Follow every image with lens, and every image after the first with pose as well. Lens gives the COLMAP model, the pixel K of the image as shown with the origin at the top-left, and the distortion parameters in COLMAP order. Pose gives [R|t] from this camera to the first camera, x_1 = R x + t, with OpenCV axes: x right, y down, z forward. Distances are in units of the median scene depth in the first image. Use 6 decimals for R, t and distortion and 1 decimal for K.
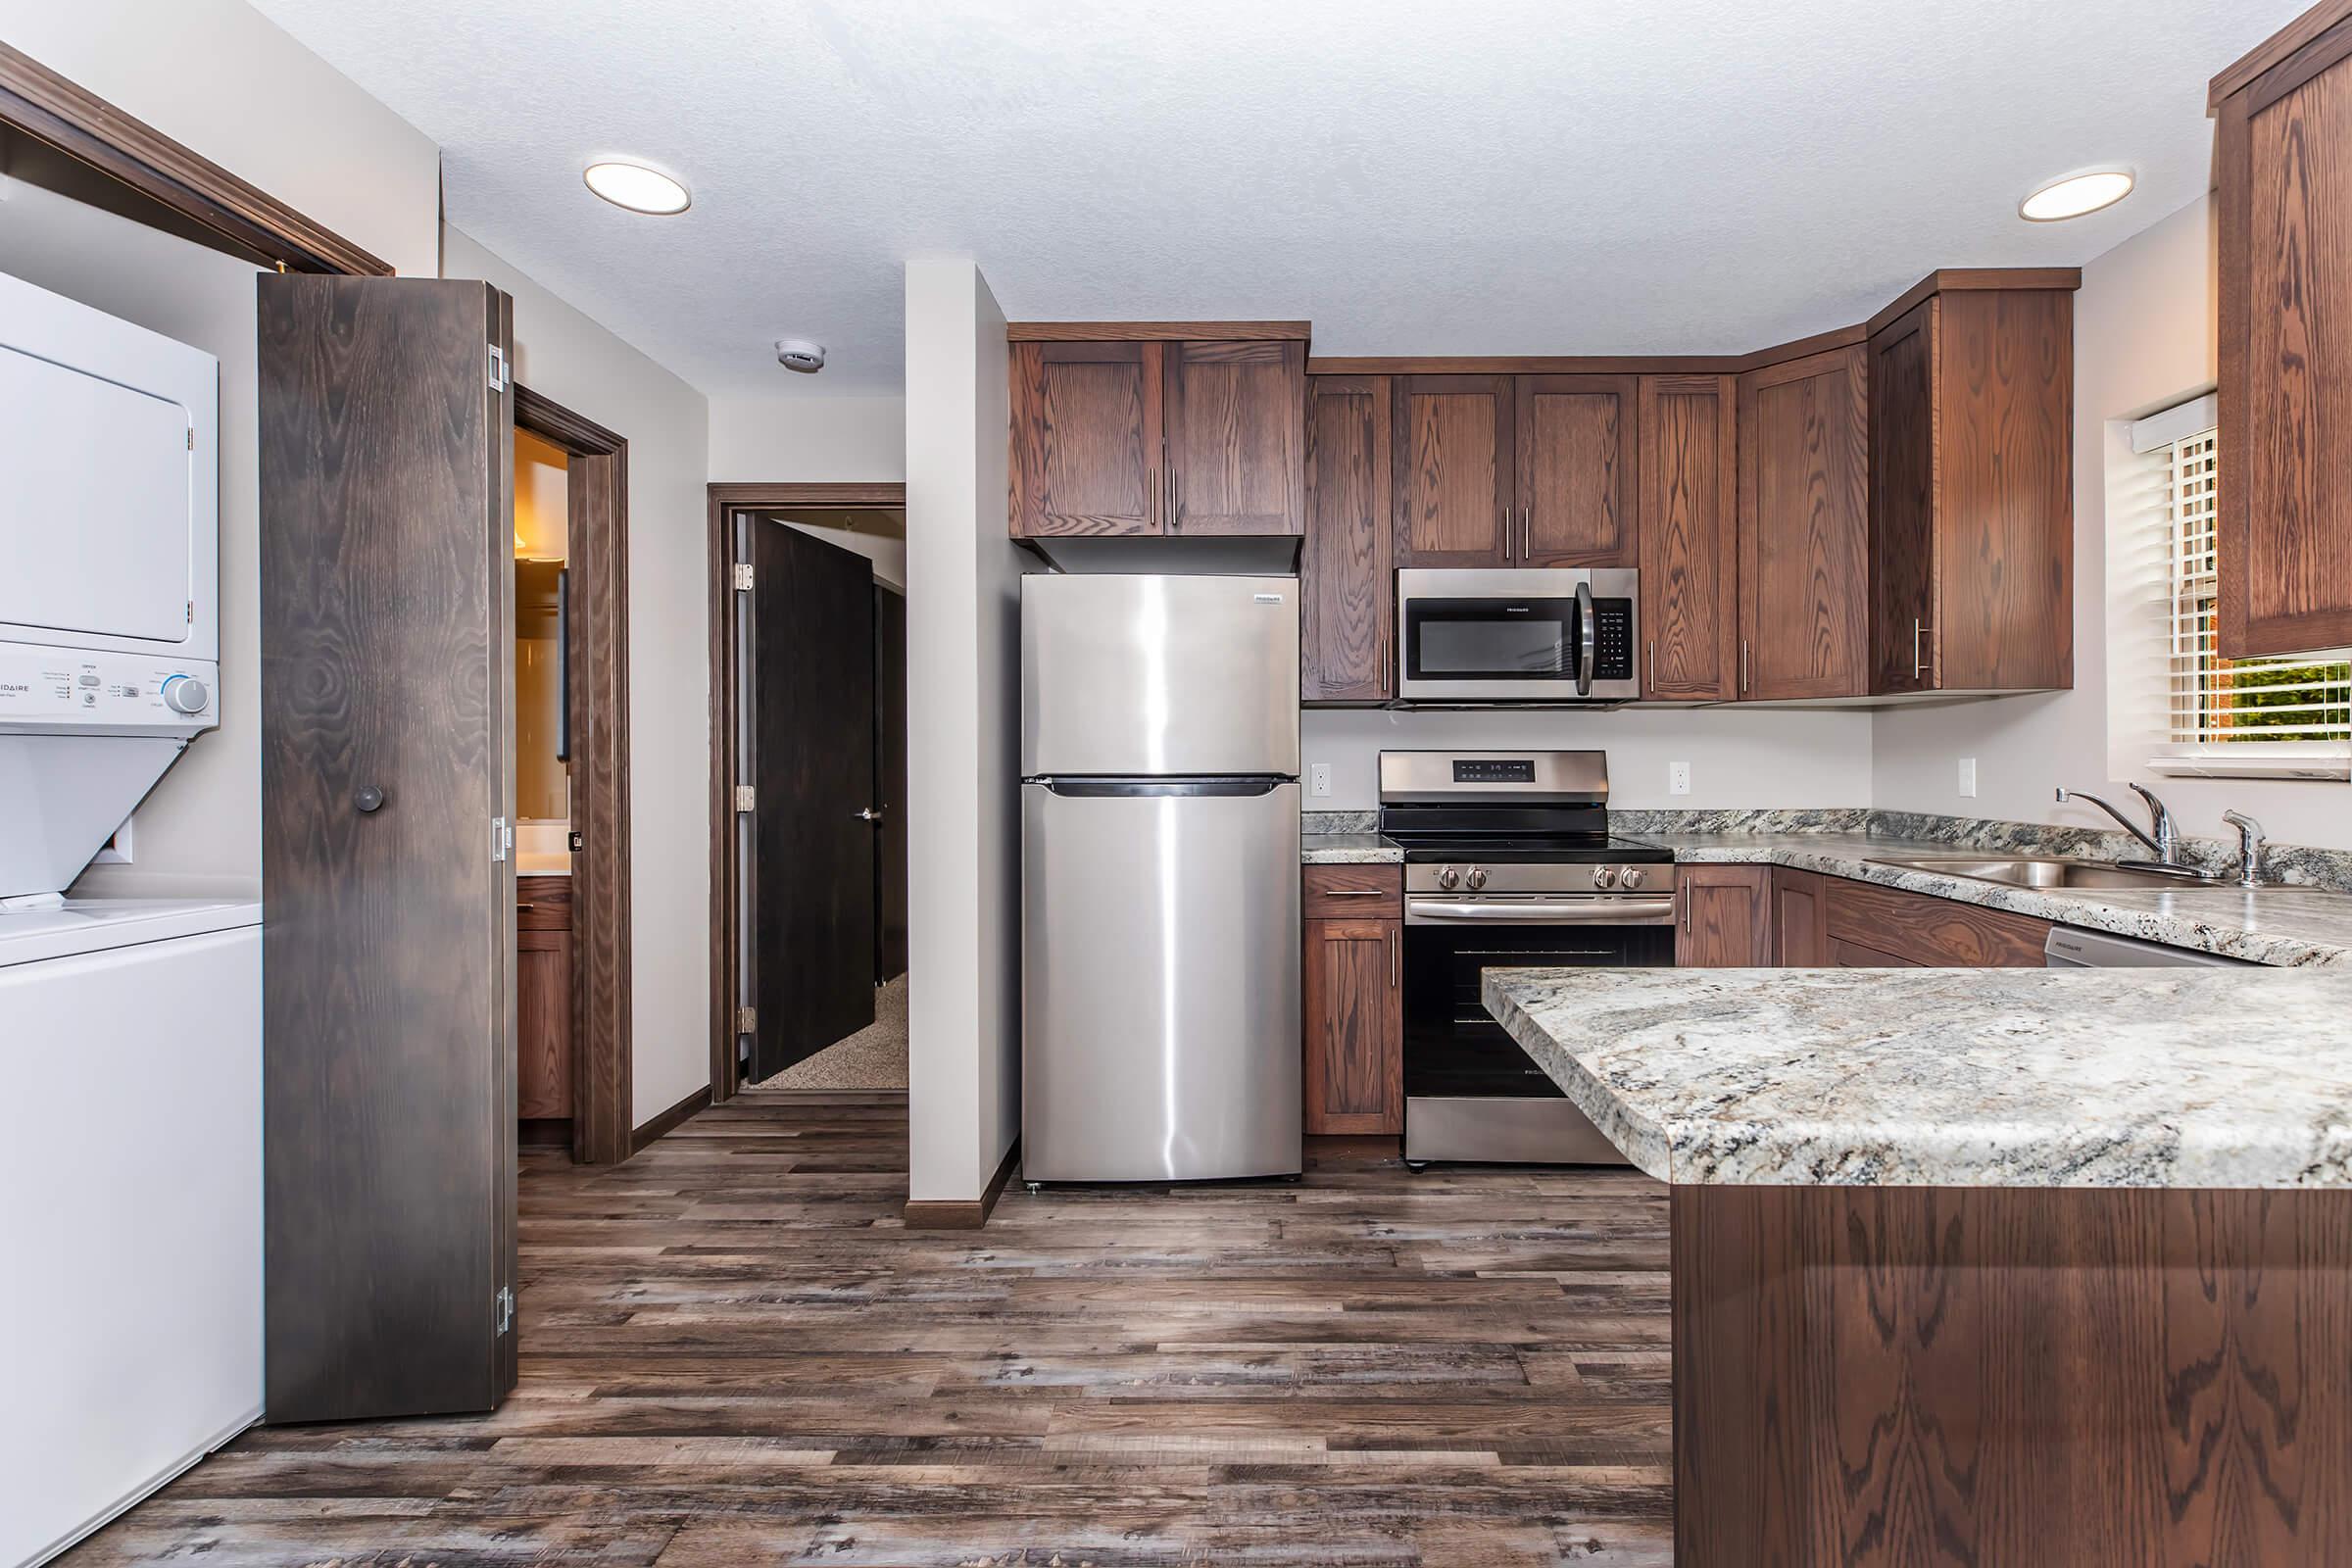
lens RADIAL K [[1140.0, 0, 1180.3], [0, 1140.0, 753.9], [0, 0, 1]] dist [0.012078, -0.000647]
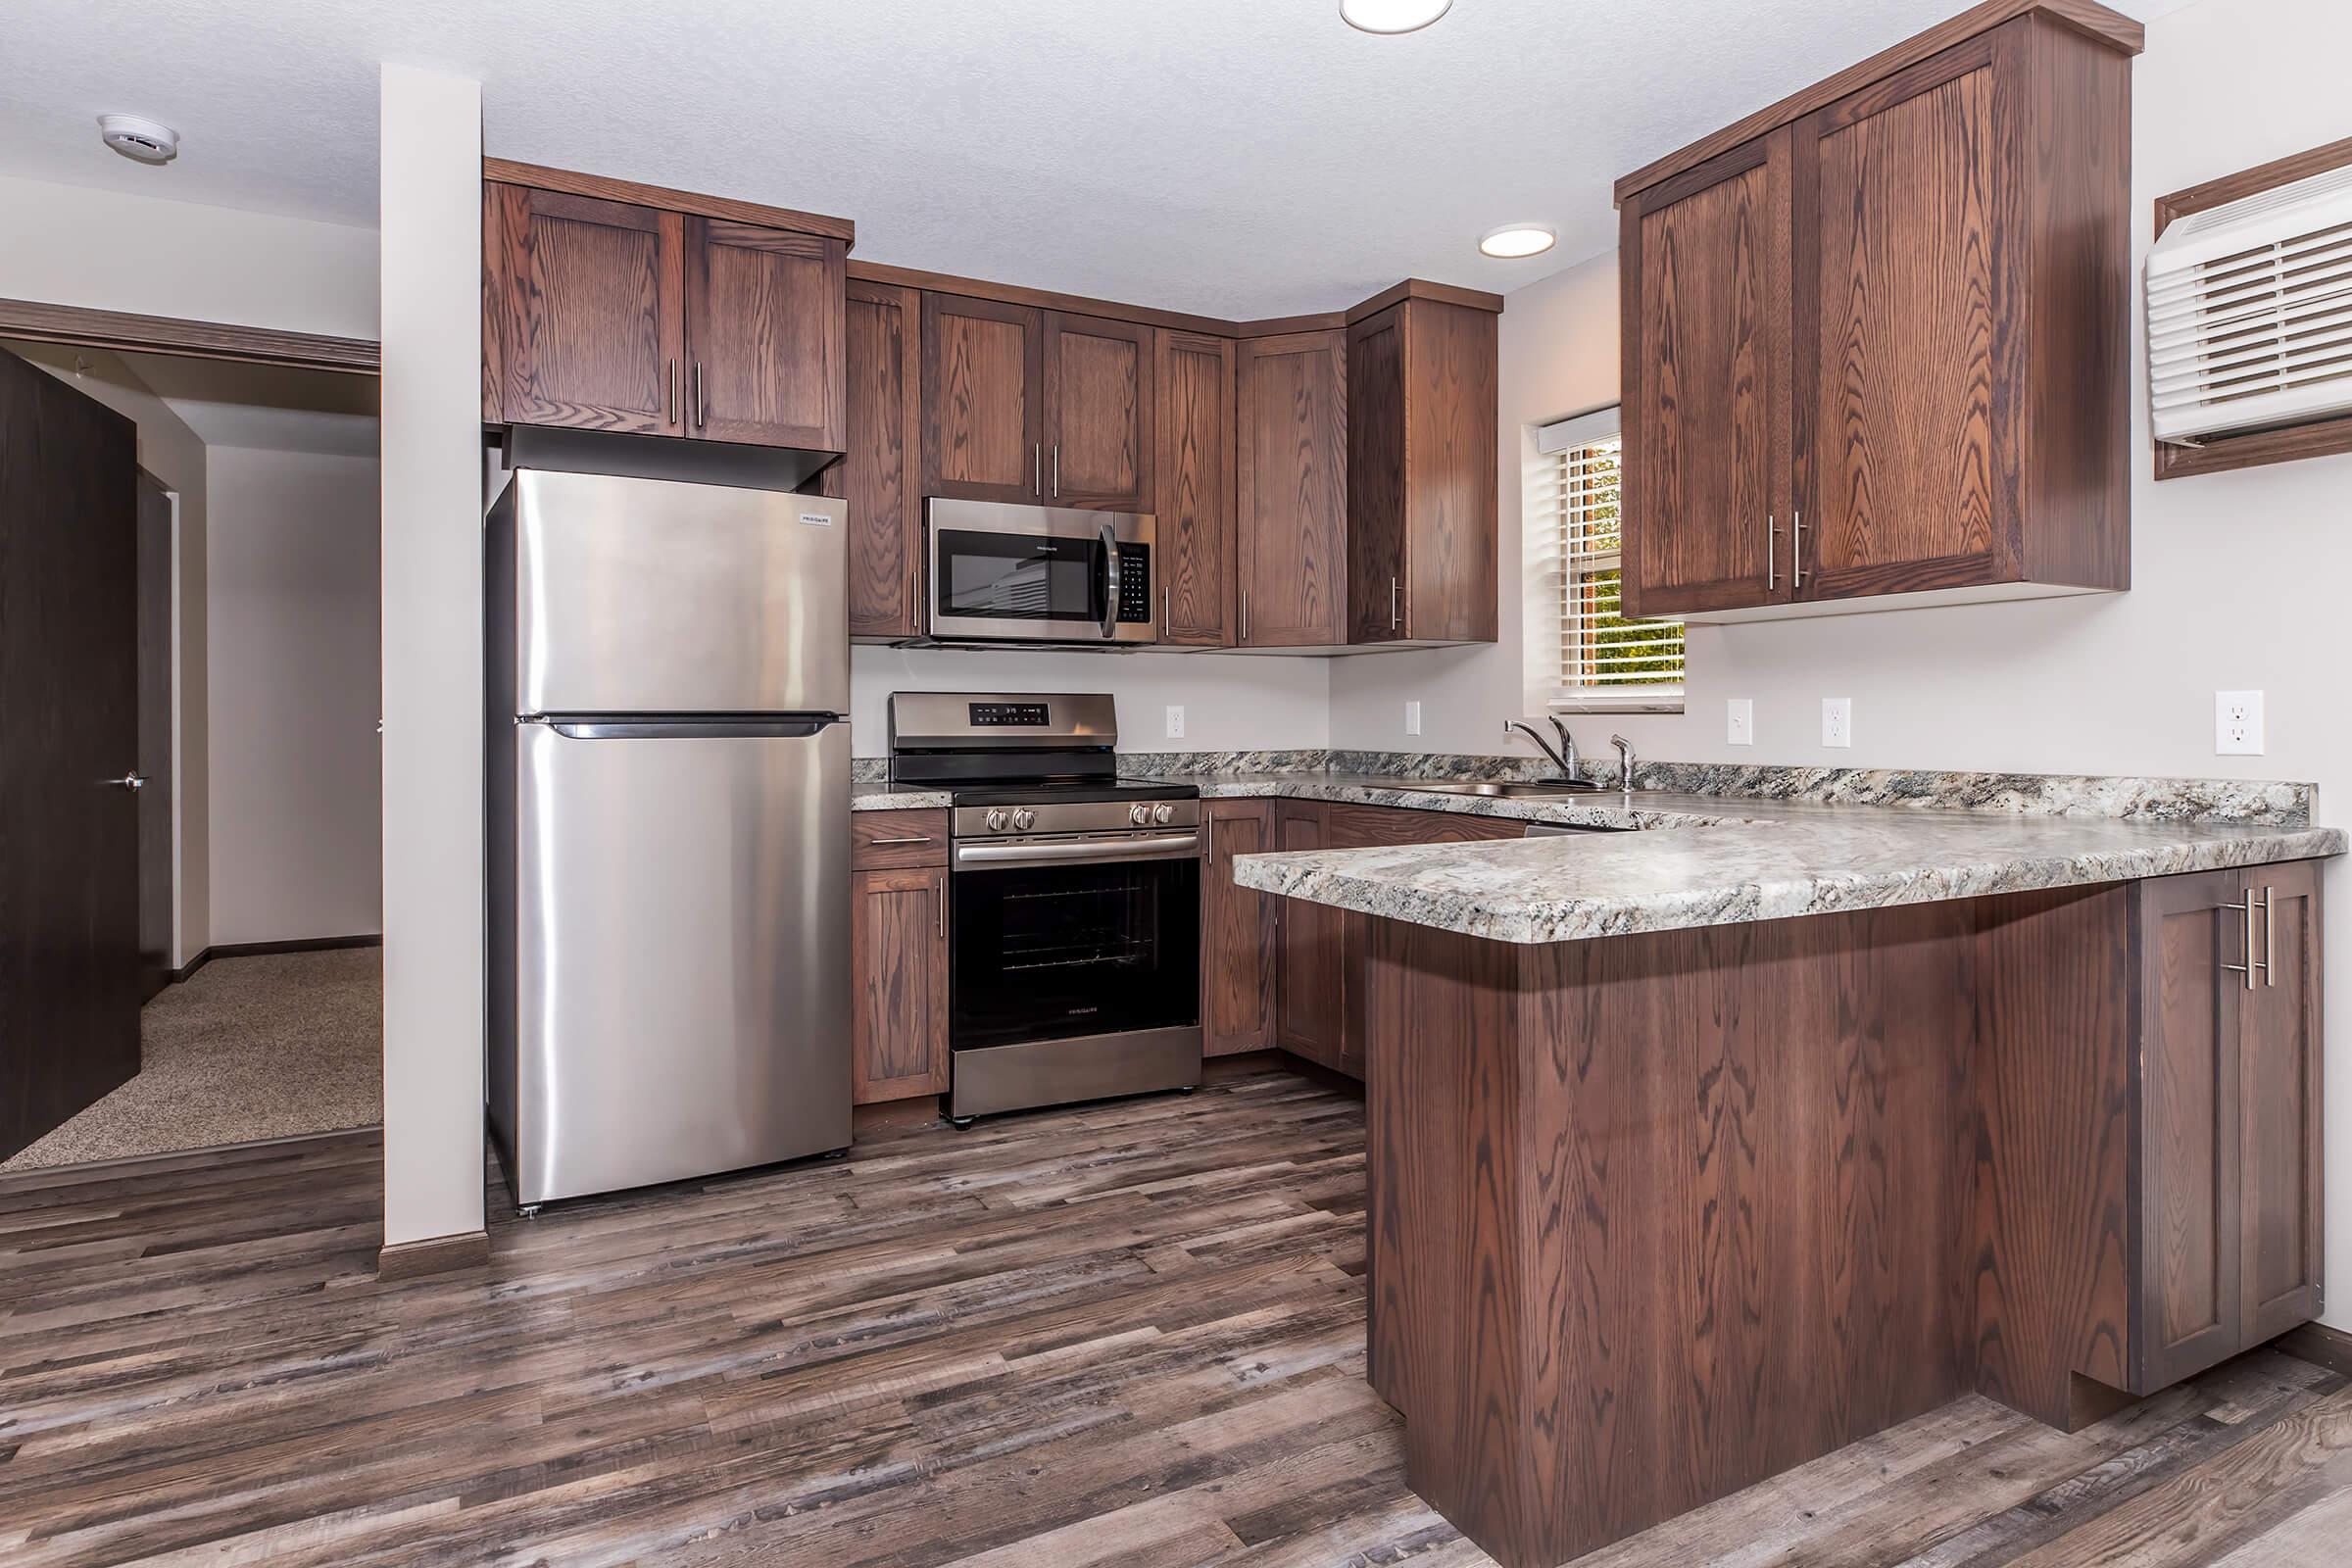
lens RADIAL K [[1309.9, 0, 1177.7], [0, 1309.9, 708.5], [0, 0, 1]] dist [0.010067, -0.000431]
pose [[0.882679, 0.002848, 0.469967, -0.197088], [-0.002290, 0.999996, -0.001759, 0.019414], [-0.469970, 0.000476, 0.882682, -0.071583]]
